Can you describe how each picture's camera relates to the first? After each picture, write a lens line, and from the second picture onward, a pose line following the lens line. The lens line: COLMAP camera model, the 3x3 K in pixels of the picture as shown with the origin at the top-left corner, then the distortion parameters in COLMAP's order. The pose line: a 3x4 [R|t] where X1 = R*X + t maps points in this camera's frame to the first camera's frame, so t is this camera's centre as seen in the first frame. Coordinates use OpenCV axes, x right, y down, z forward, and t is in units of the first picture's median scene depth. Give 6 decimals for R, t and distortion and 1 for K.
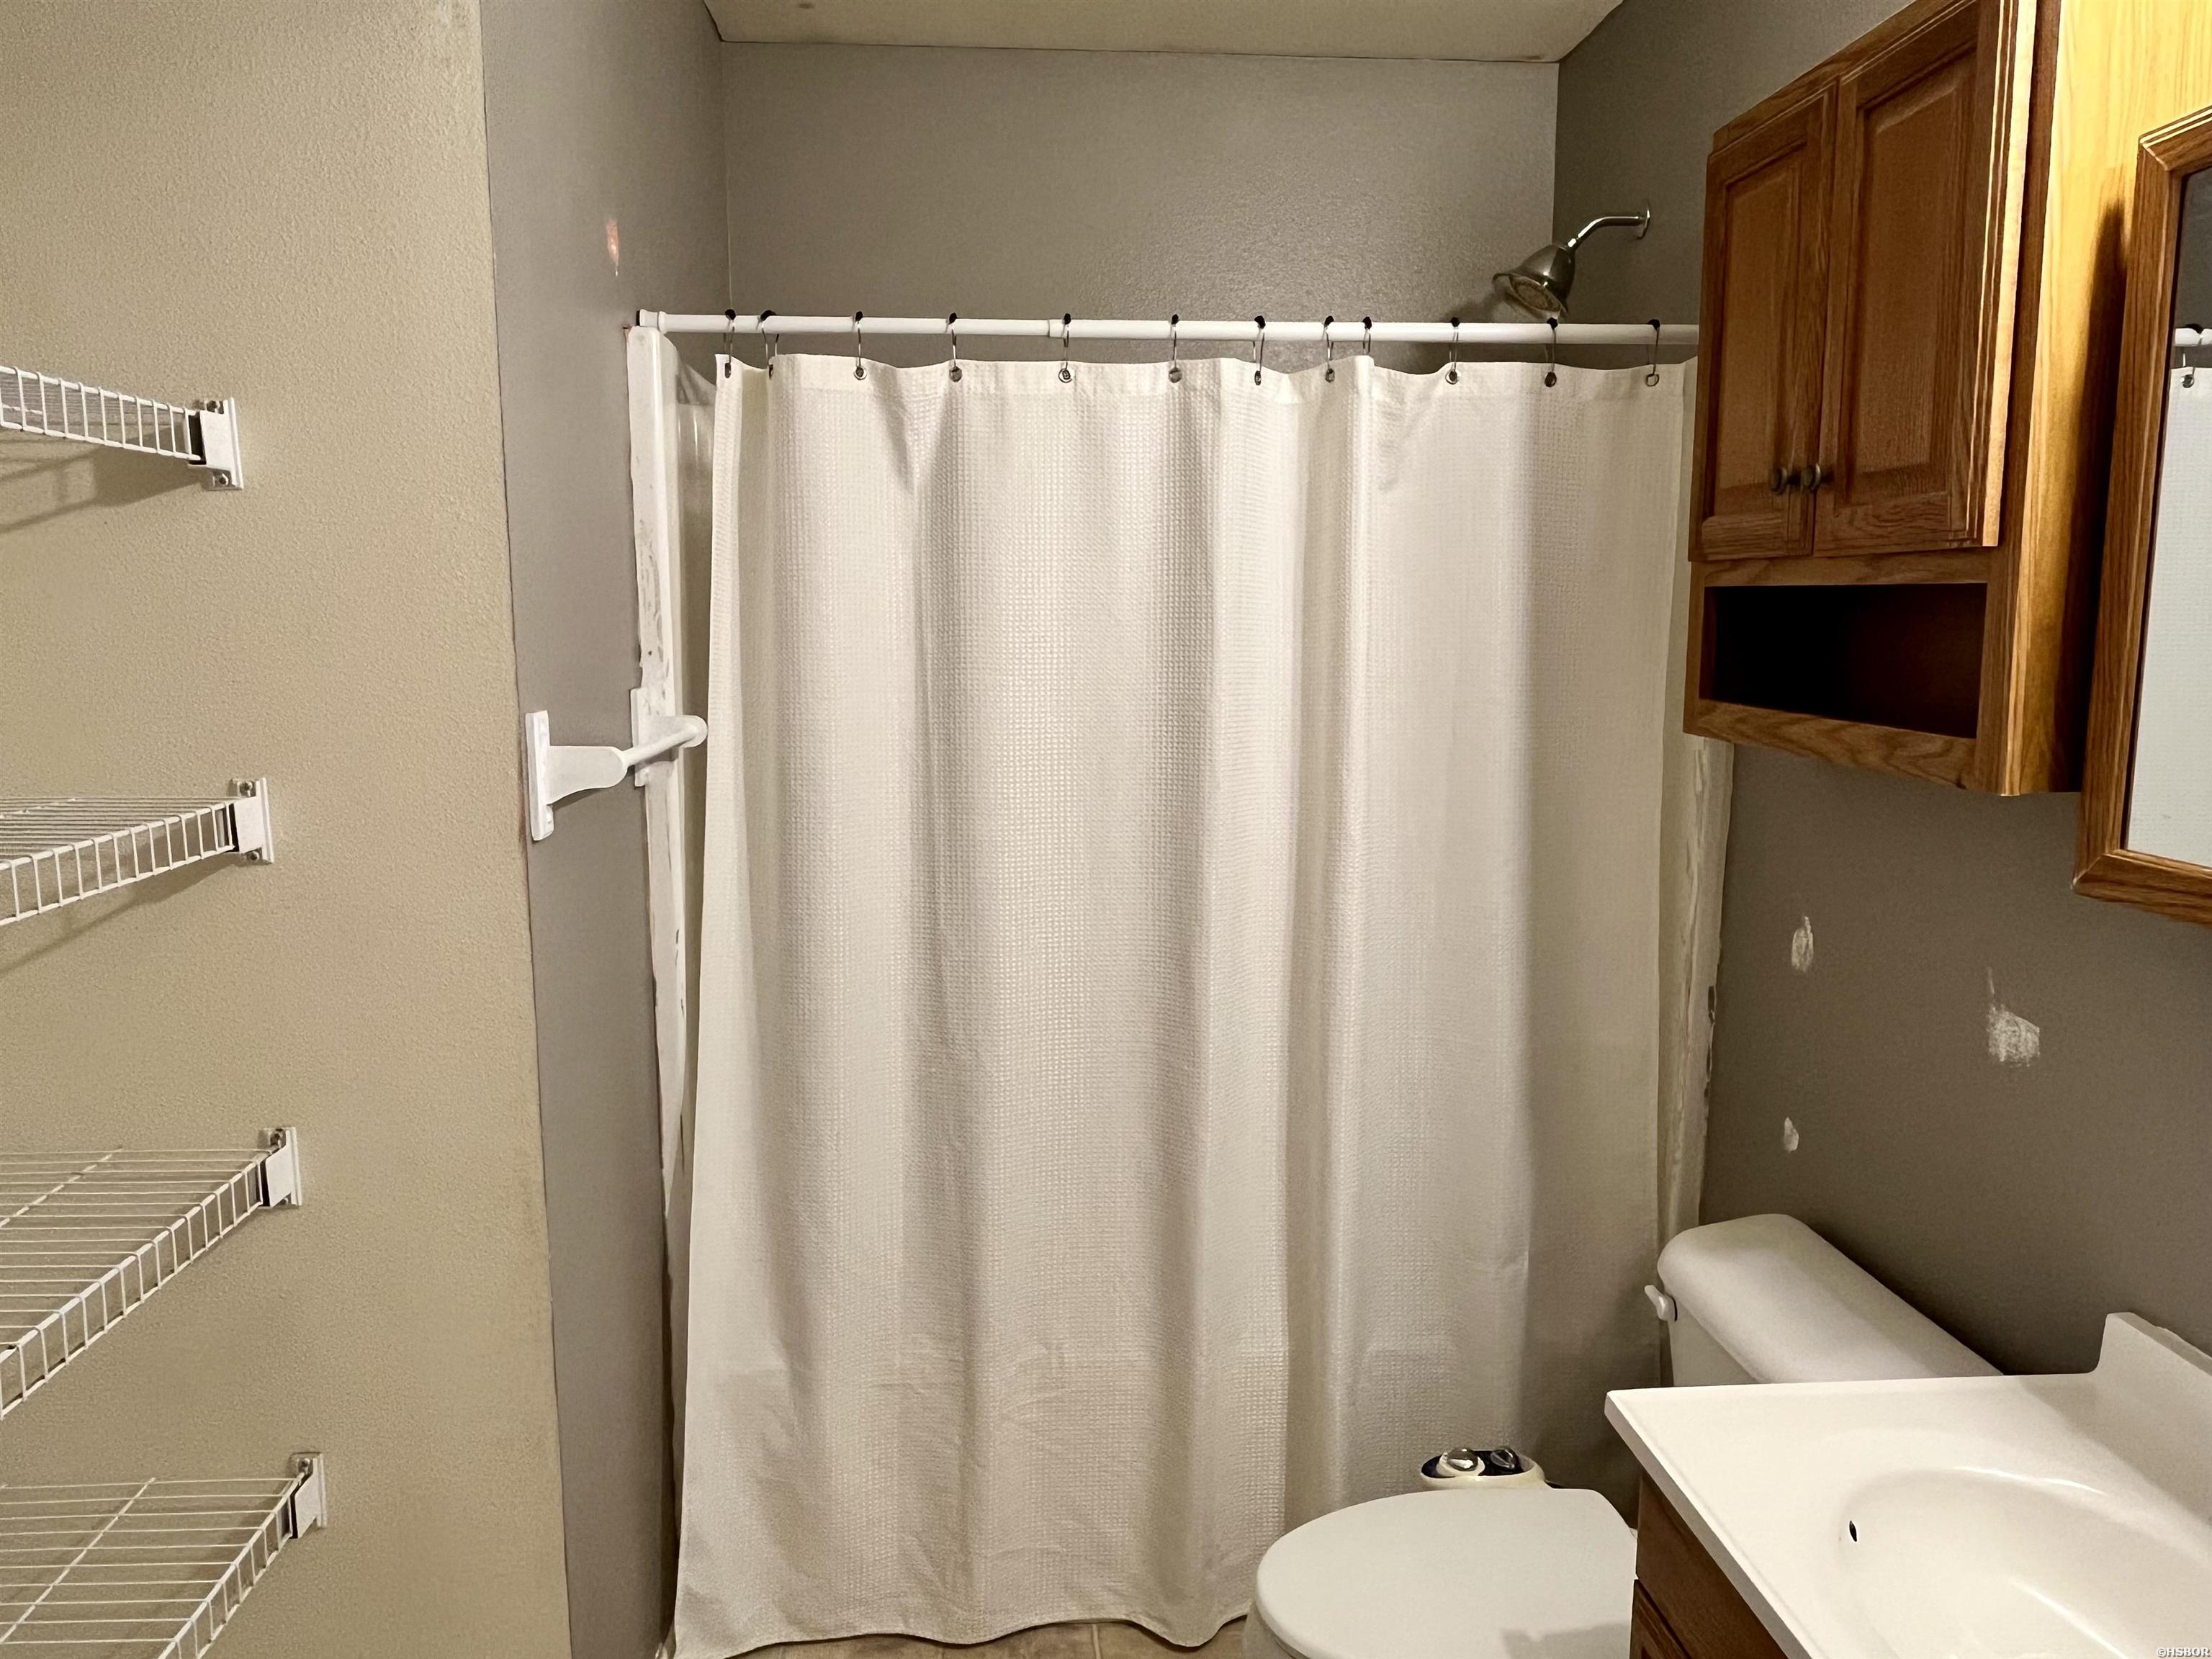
lens RADIAL K [[1453.1, 0, 1081.5], [0, 1453.1, 837.6], [0, 0, 1]] dist [-0.002331, -0.002611]
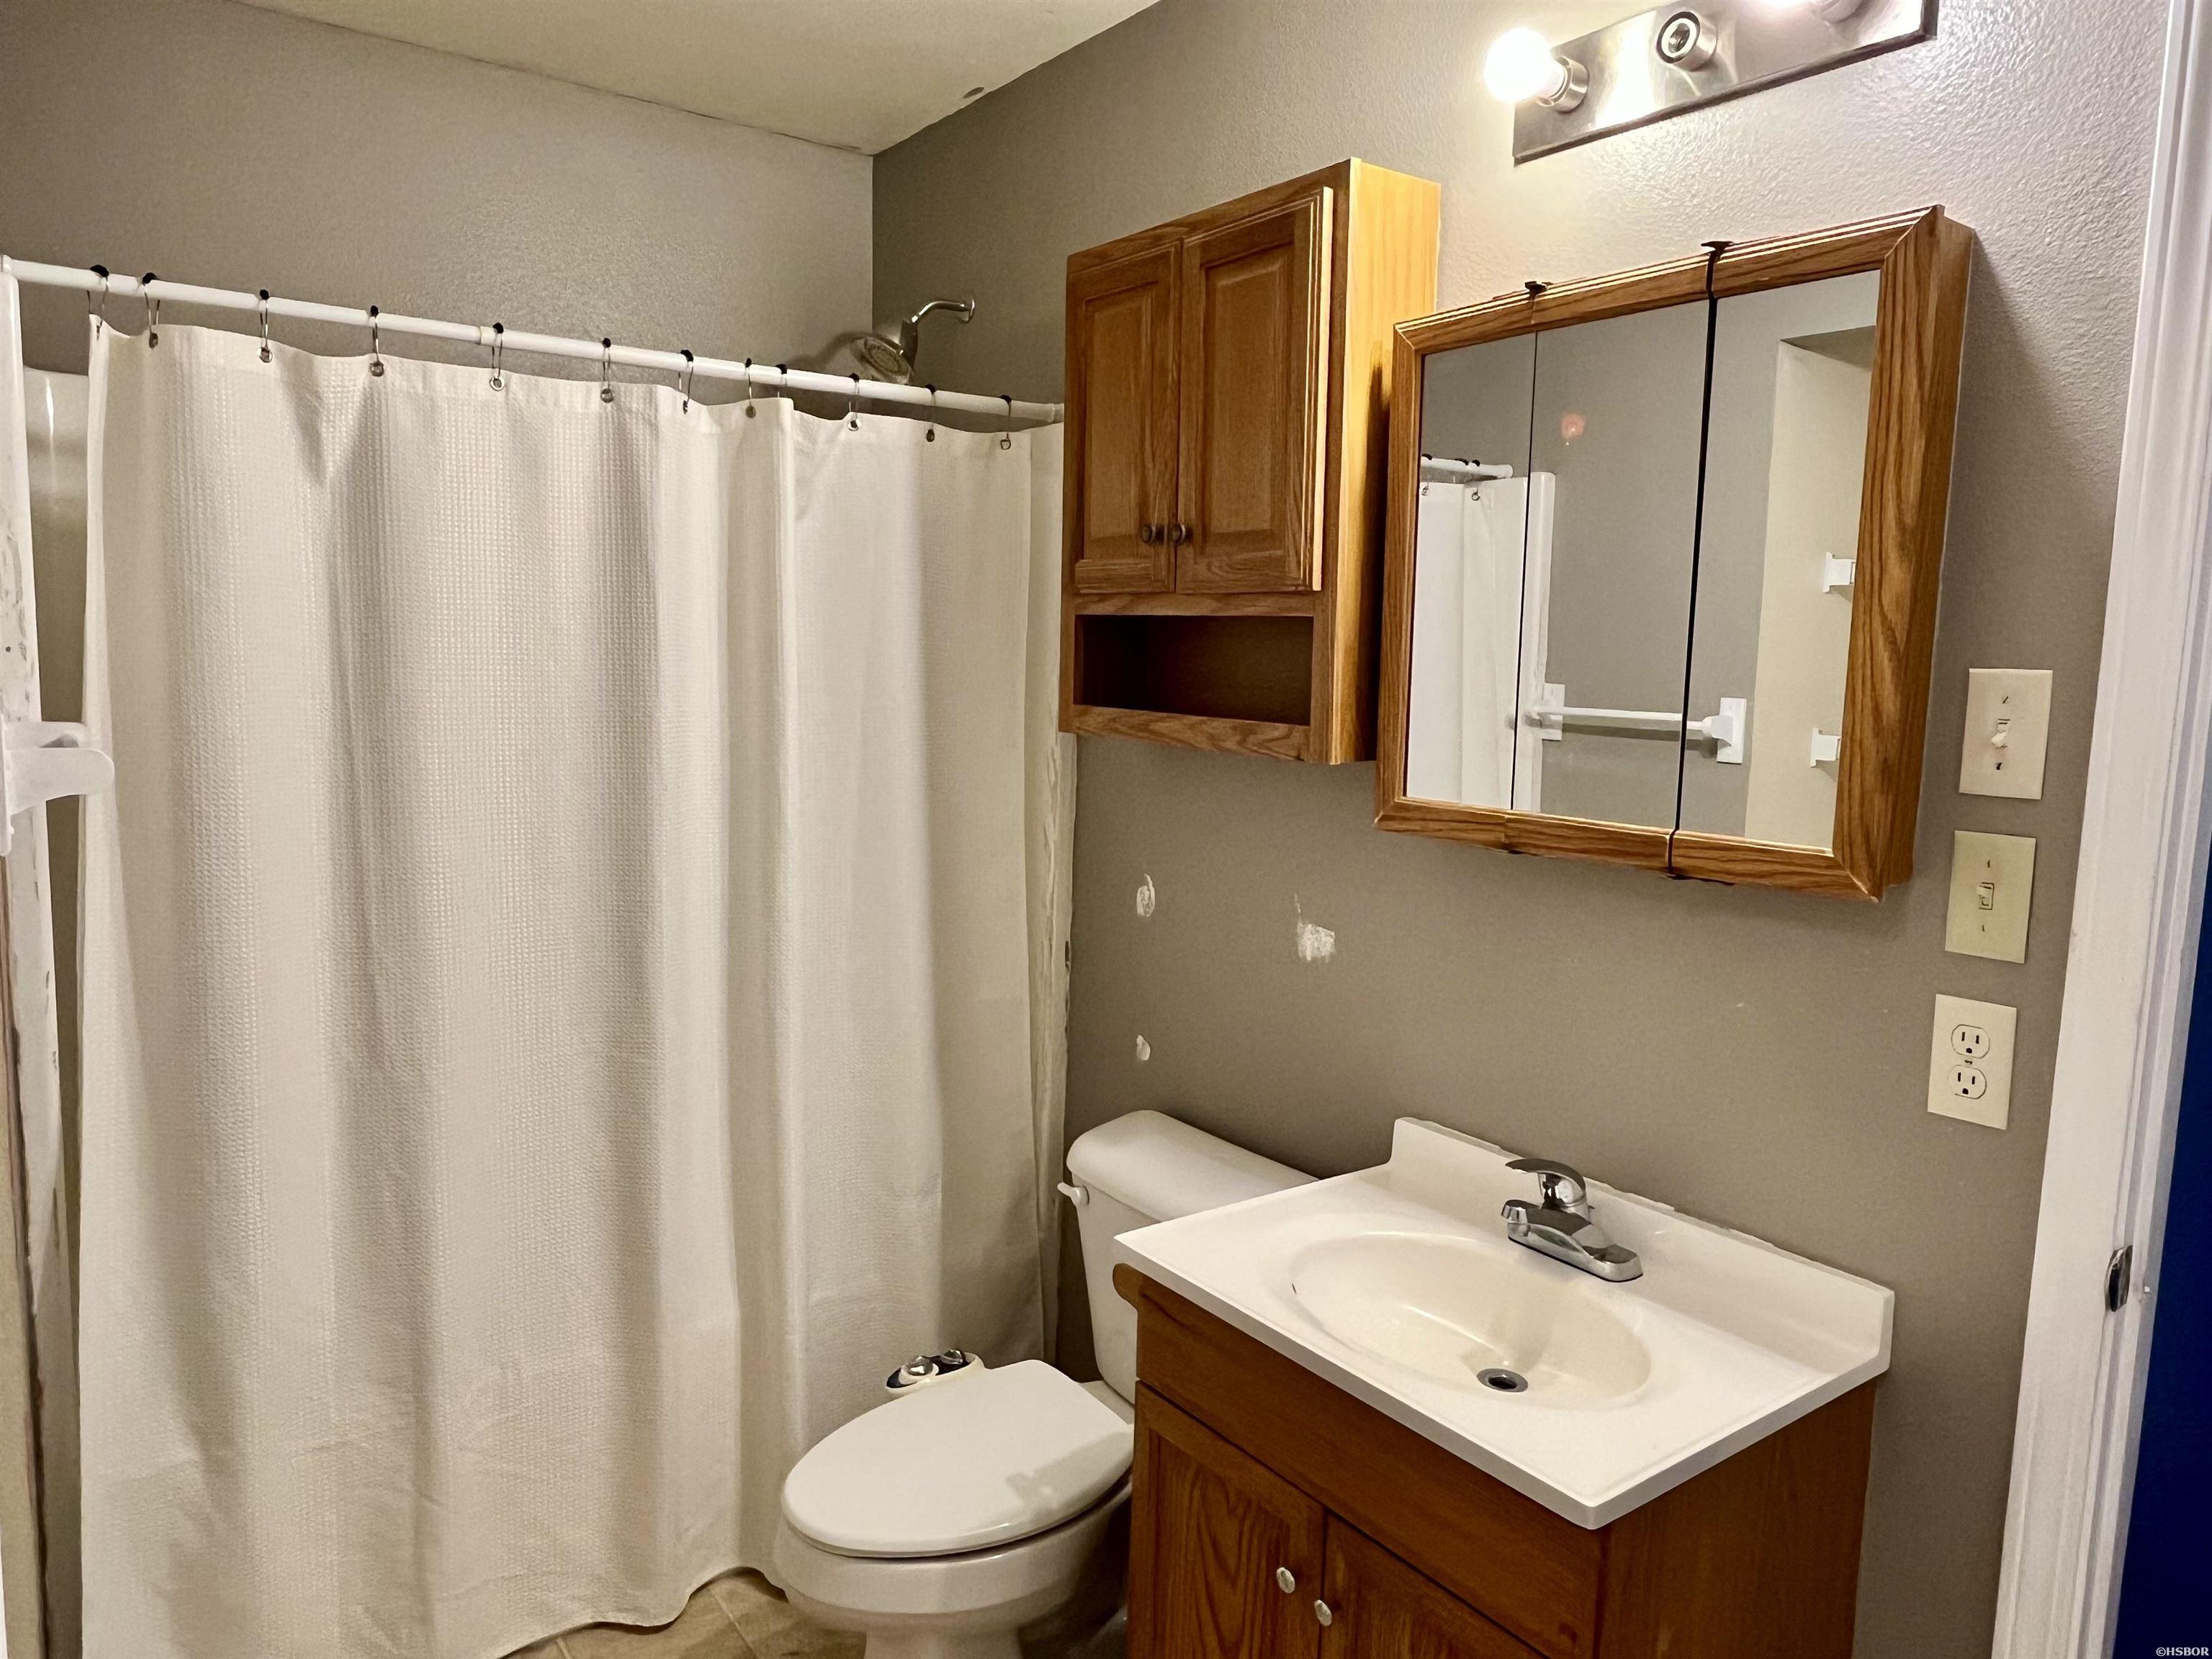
lens RADIAL K [[1453.1, 0, 1081.5], [0, 1453.1, 837.6], [0, 0, 1]] dist [-0.002331, -0.002611]
pose [[0.848231, -0.044949, 0.527715, -0.215240], [0.056135, 0.998410, -0.005188, 0.023758], [-0.526643, 0.034024, 0.849405, -0.056530]]
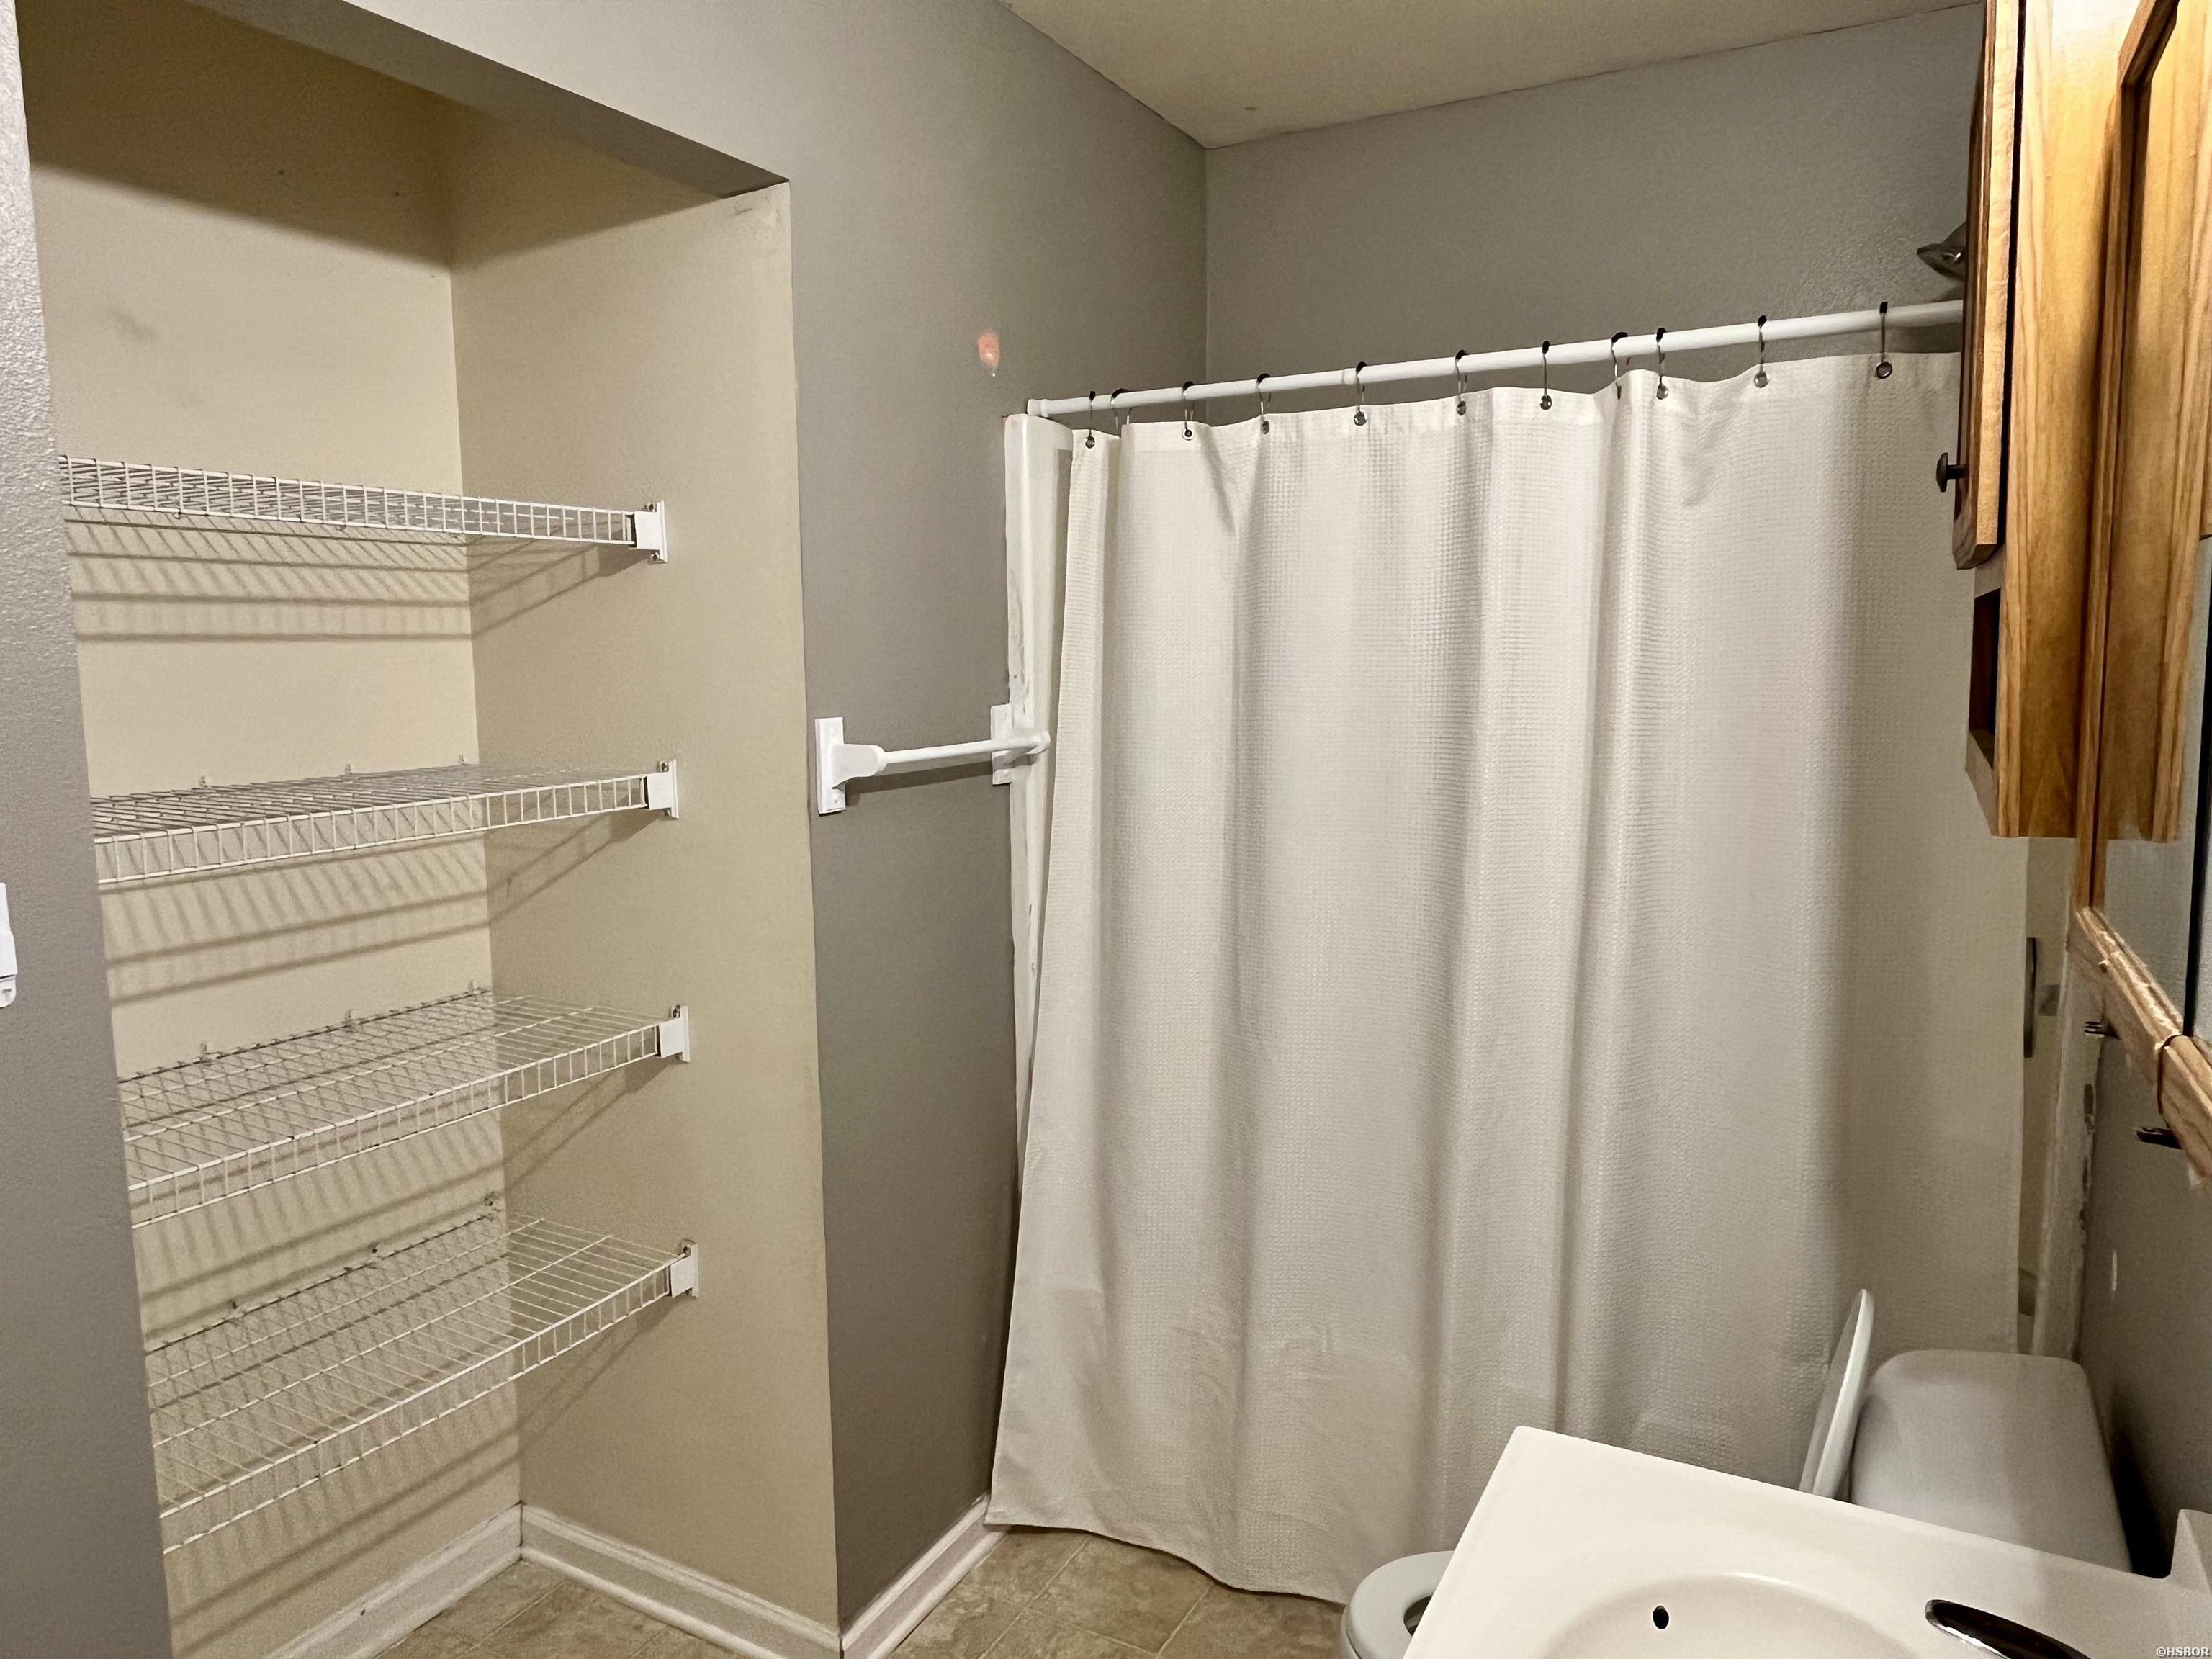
lens RADIAL K [[1453.1, 0, 1081.5], [0, 1453.1, 837.6], [0, 0, 1]] dist [-0.002331, -0.002611]
pose [[0.839587, 0.059895, -0.539913, 0.418985], [-0.072658, 0.997354, -0.002345, 0.007433], [0.538344, 0.041198, 0.841717, 0.000688]]
